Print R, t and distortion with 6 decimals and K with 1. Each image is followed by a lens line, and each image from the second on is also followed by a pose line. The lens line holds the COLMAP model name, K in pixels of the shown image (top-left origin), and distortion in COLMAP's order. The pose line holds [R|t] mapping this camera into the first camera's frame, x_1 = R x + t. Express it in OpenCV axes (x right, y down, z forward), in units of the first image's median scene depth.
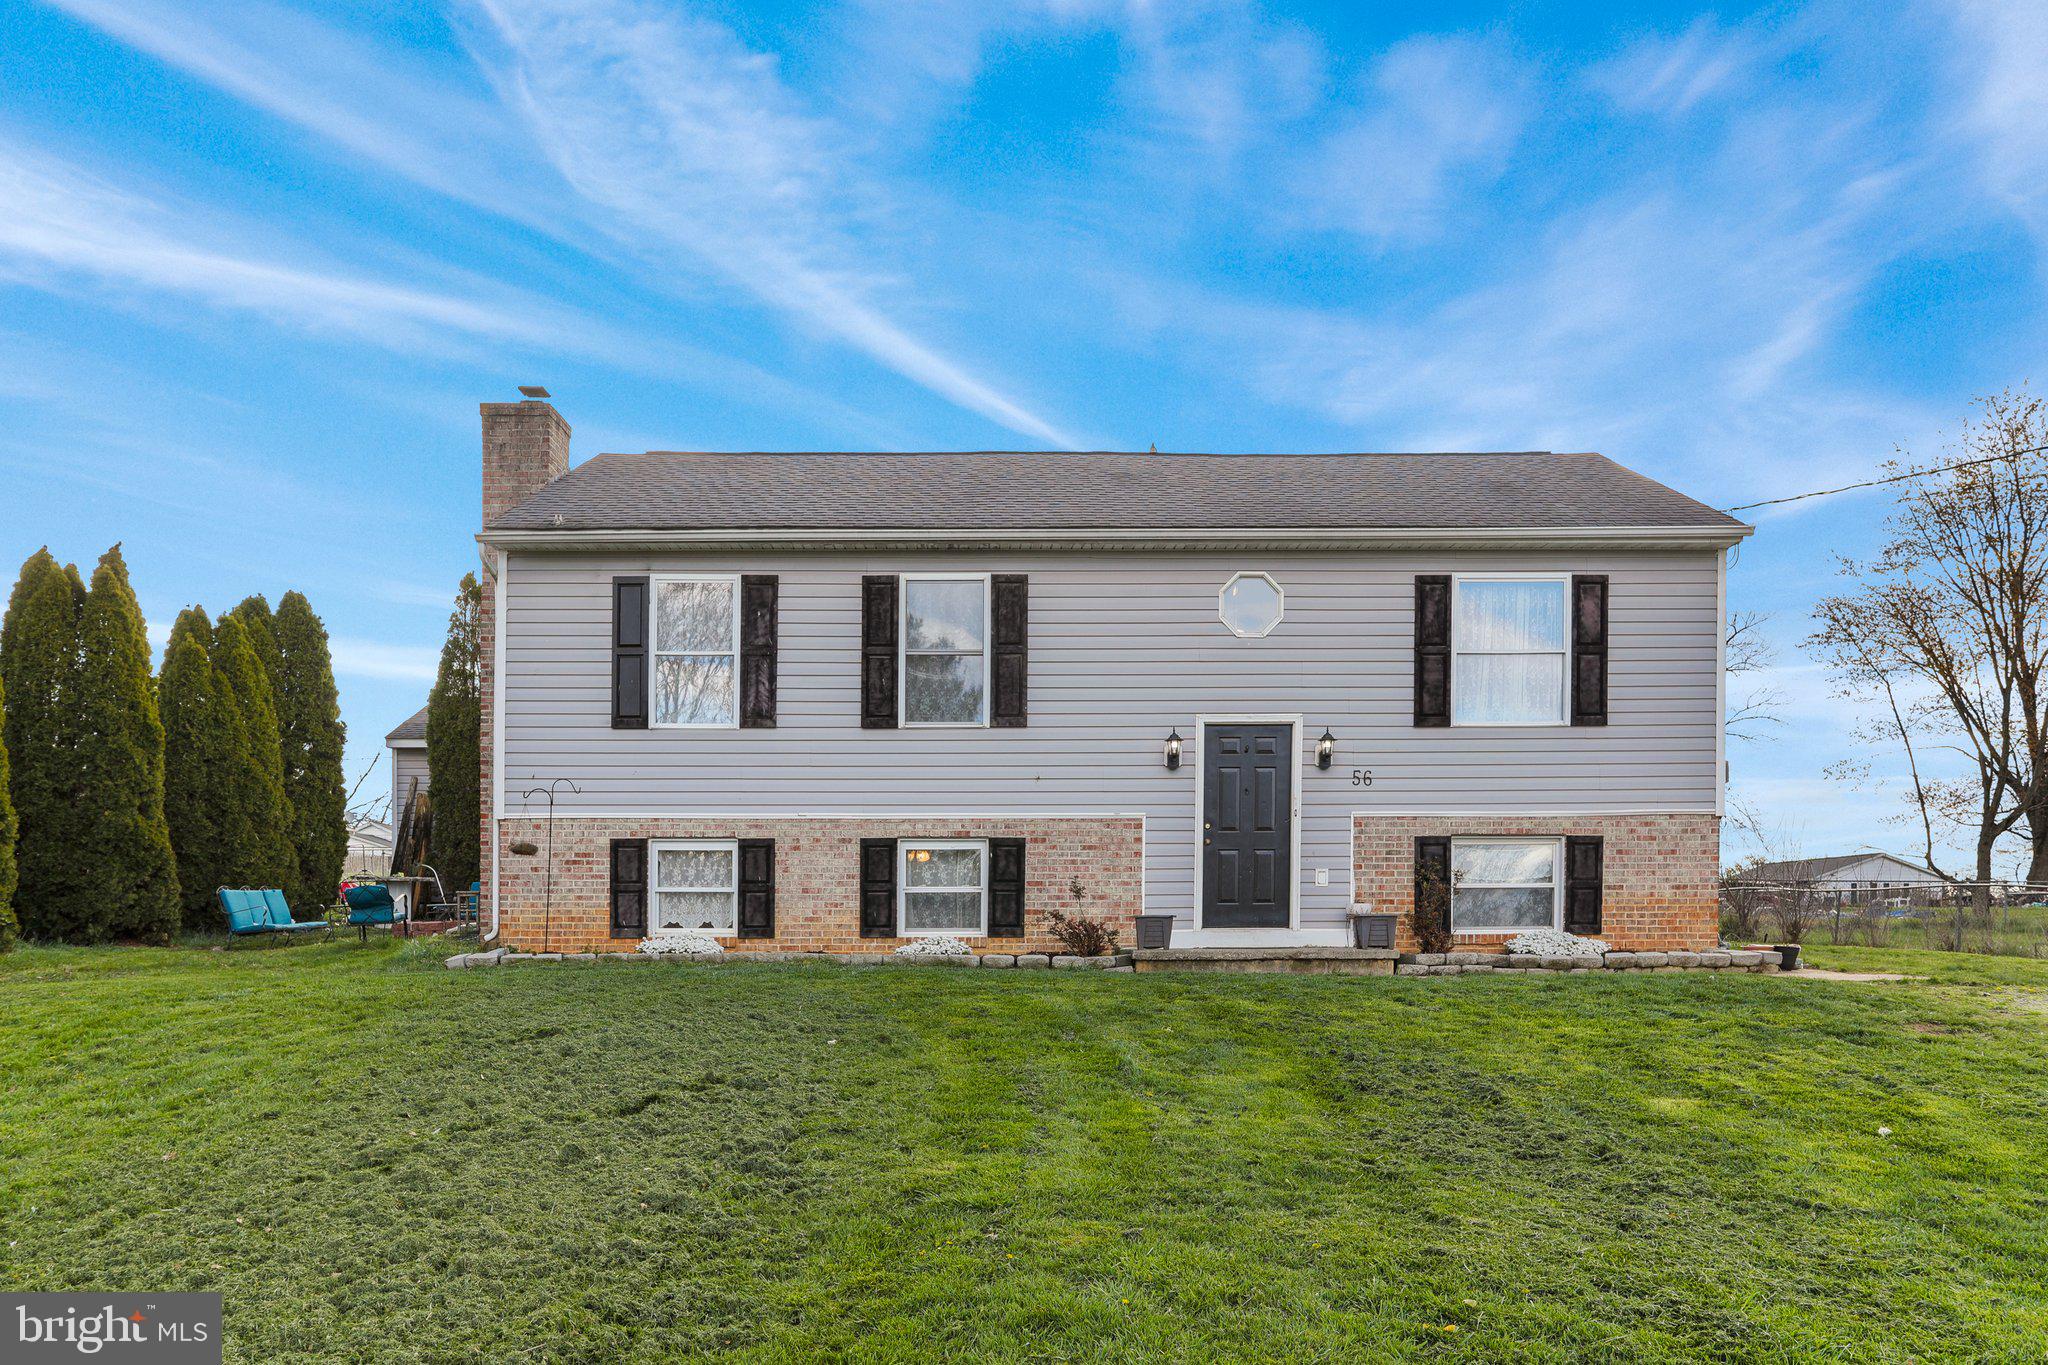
lens RADIAL K [[1460.8, 0, 1024.2], [0, 1460.8, 735.0], [0, 0, 1]] dist [-0.004278, -0.001334]
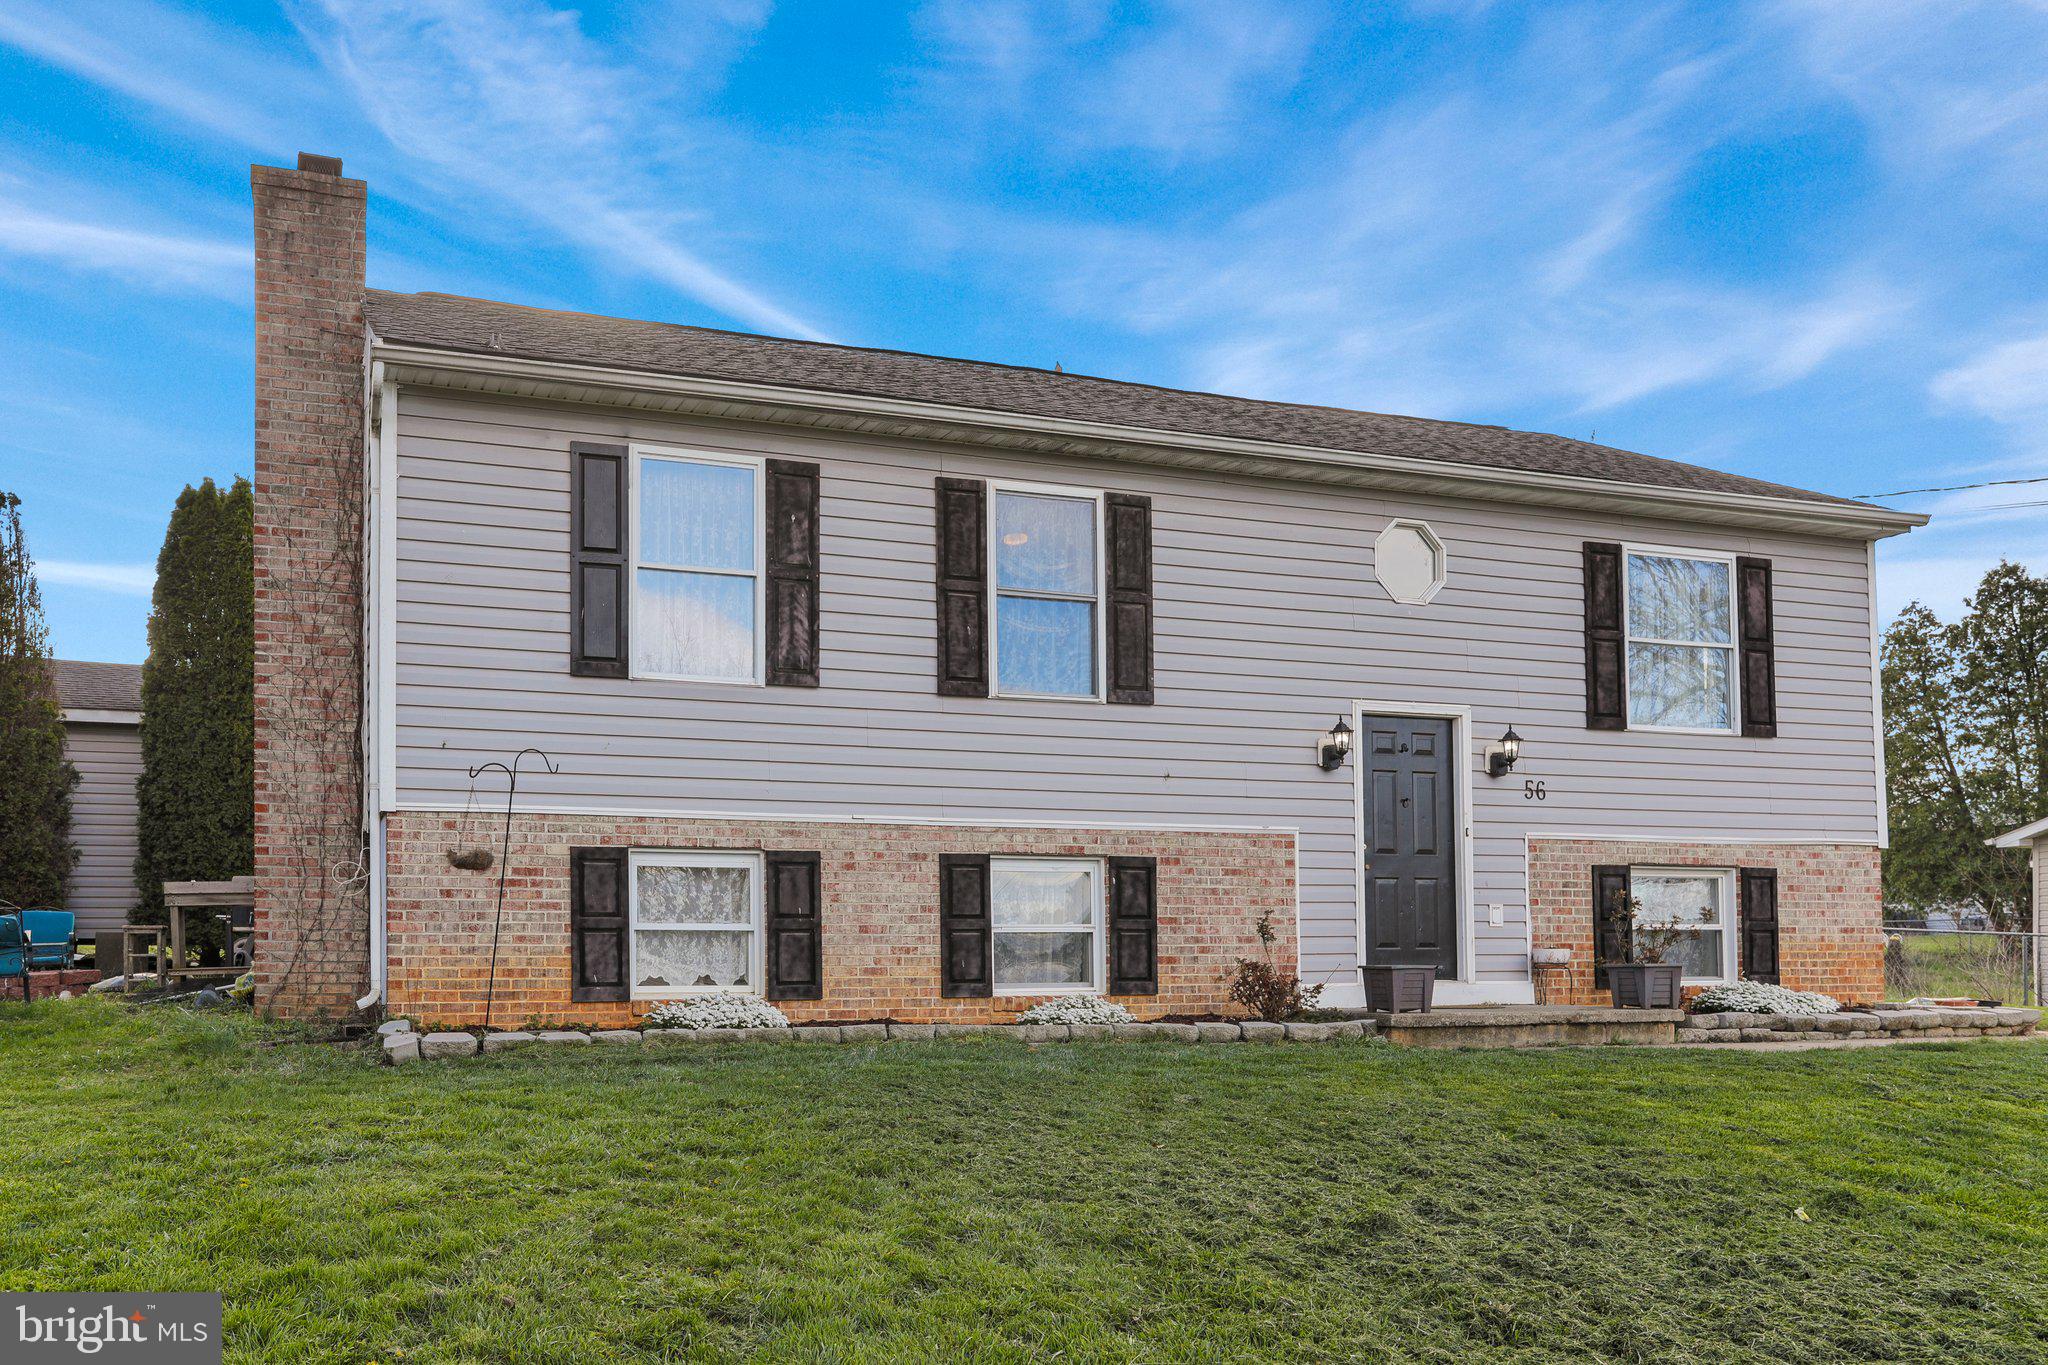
lens RADIAL K [[1810.4, 0, 1024.0], [0, 1810.4, 682.5], [0, 0, 1]] dist [0.010687, 0.015001]
pose [[0.929992, 0.054098, 0.363576, -0.388512], [-0.046694, 0.998484, -0.029132, 0.012639], [-0.364601, 0.010115, 0.931109, 0.182040]]
